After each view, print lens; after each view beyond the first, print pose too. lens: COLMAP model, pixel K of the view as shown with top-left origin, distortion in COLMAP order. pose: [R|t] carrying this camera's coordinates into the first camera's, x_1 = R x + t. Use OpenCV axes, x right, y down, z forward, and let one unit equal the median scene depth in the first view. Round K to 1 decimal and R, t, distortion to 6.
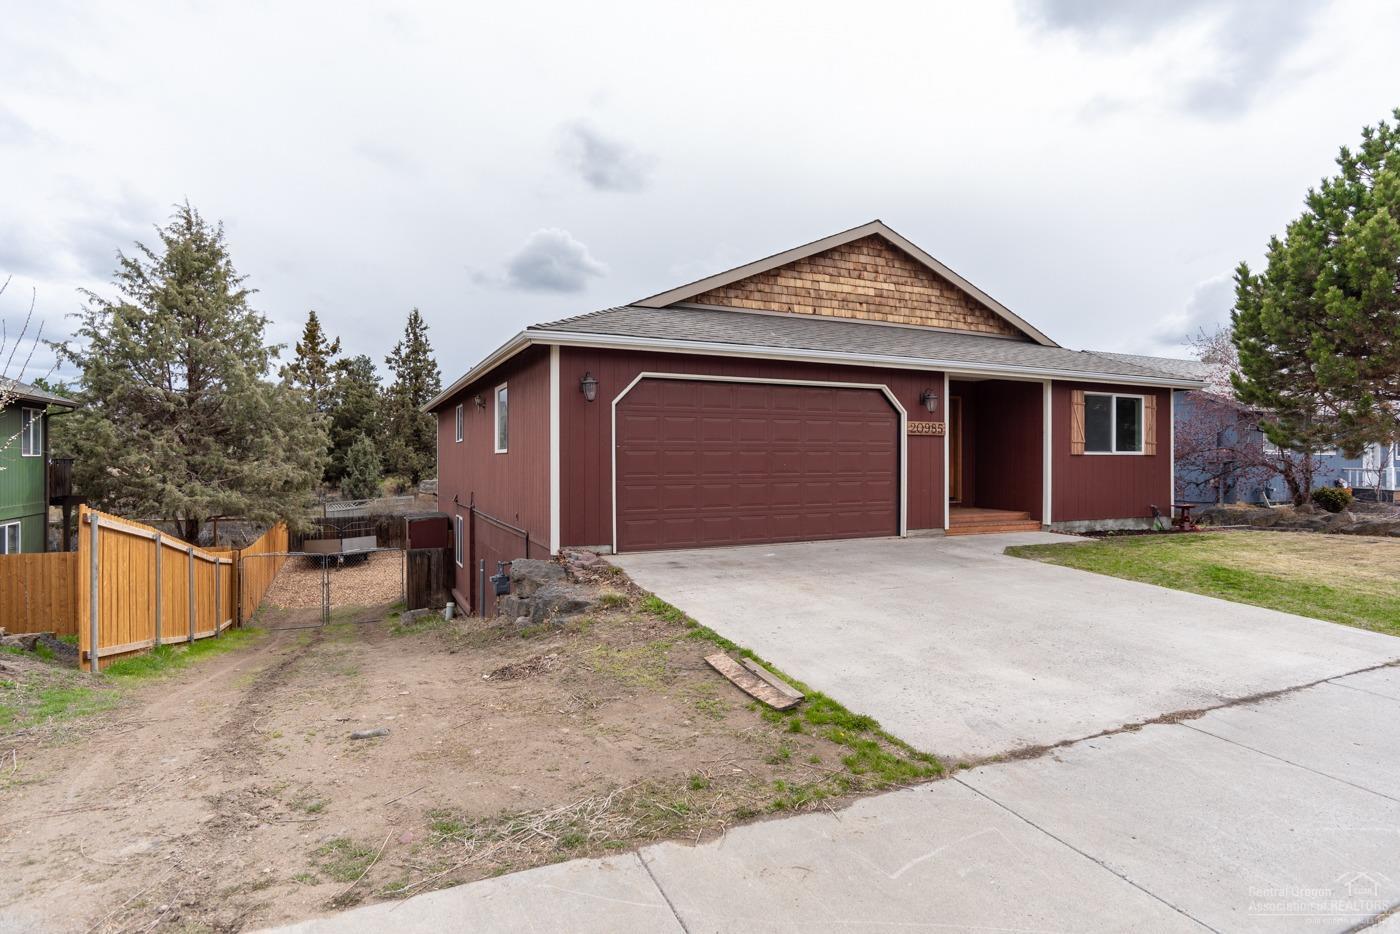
lens RADIAL K [[734.8, 0, 715.3], [0, 734.8, 459.5], [0, 0, 1]] dist [-0.036224, 0.007737]
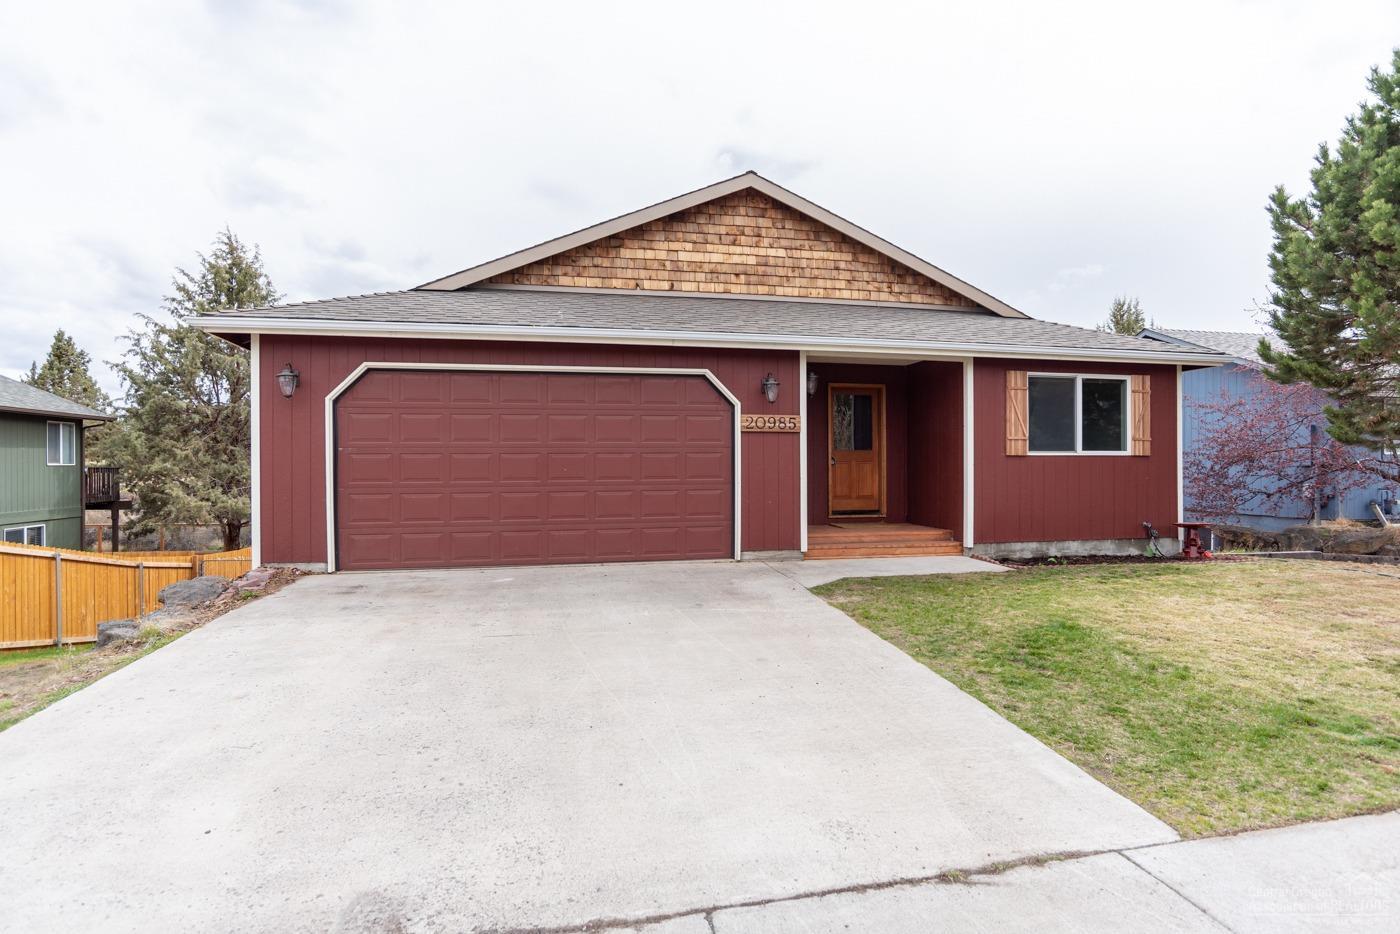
lens RADIAL K [[734.8, 0, 687.0], [0, 734.8, 468.7], [0, 0, 1]] dist [-0.036224, 0.007737]
pose [[0.975445, -0.003792, -0.220212, 0.323539], [0.004335, 0.999989, 0.001984, 0.003932], [0.220202, -0.002890, 0.975450, 0.179721]]
